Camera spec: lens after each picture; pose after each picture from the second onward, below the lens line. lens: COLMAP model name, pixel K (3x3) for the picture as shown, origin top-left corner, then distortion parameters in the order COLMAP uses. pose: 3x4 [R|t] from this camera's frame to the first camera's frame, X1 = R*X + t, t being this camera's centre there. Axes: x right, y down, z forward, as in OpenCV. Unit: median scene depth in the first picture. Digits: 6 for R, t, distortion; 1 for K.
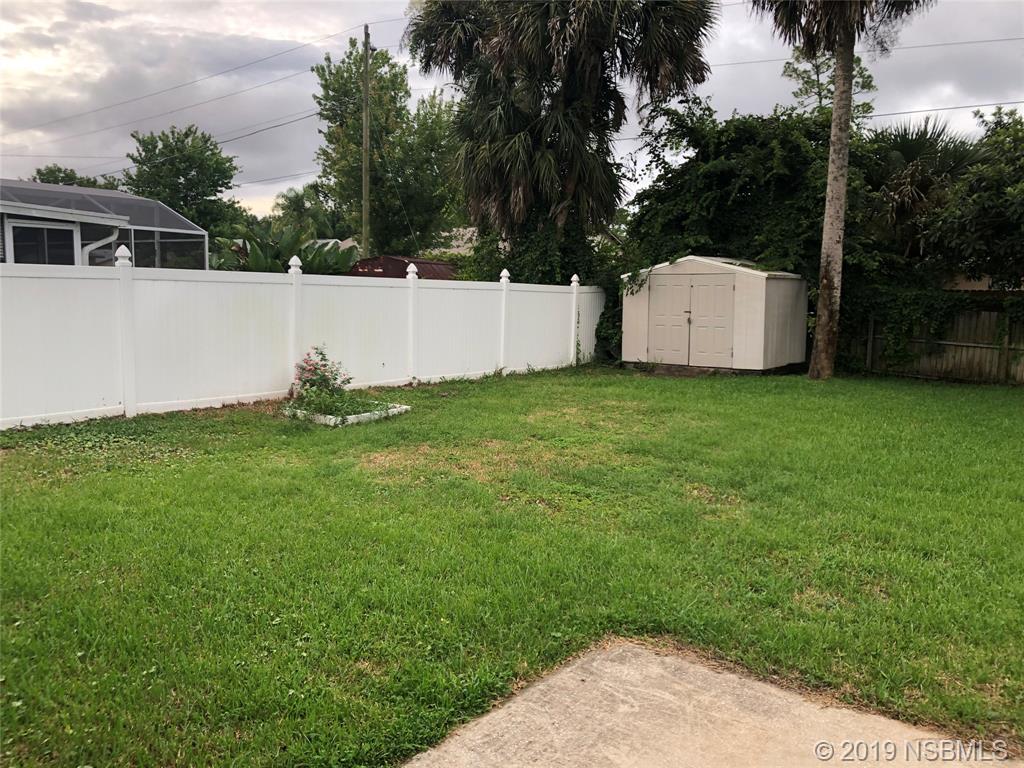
lens RADIAL K [[836.3, 0, 511.8], [0, 836.3, 384.6], [0, 0, 1]] dist [0.029089, -0.040379]
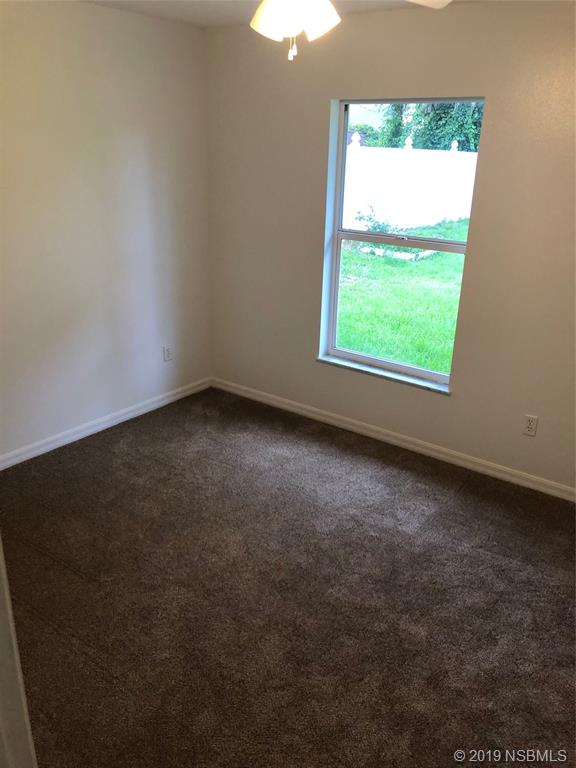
lens RADIAL K [[627.2, 0, 287.4], [0, 627.2, 383.3], [0, 0, 1]] dist [0.029089, -0.040379]
pose [[0.999884, 0.011368, 0.010140, -0.280089], [-0.013515, 0.969135, 0.246158, -0.005925], [-0.007029, -0.246266, 0.969177, -0.072042]]
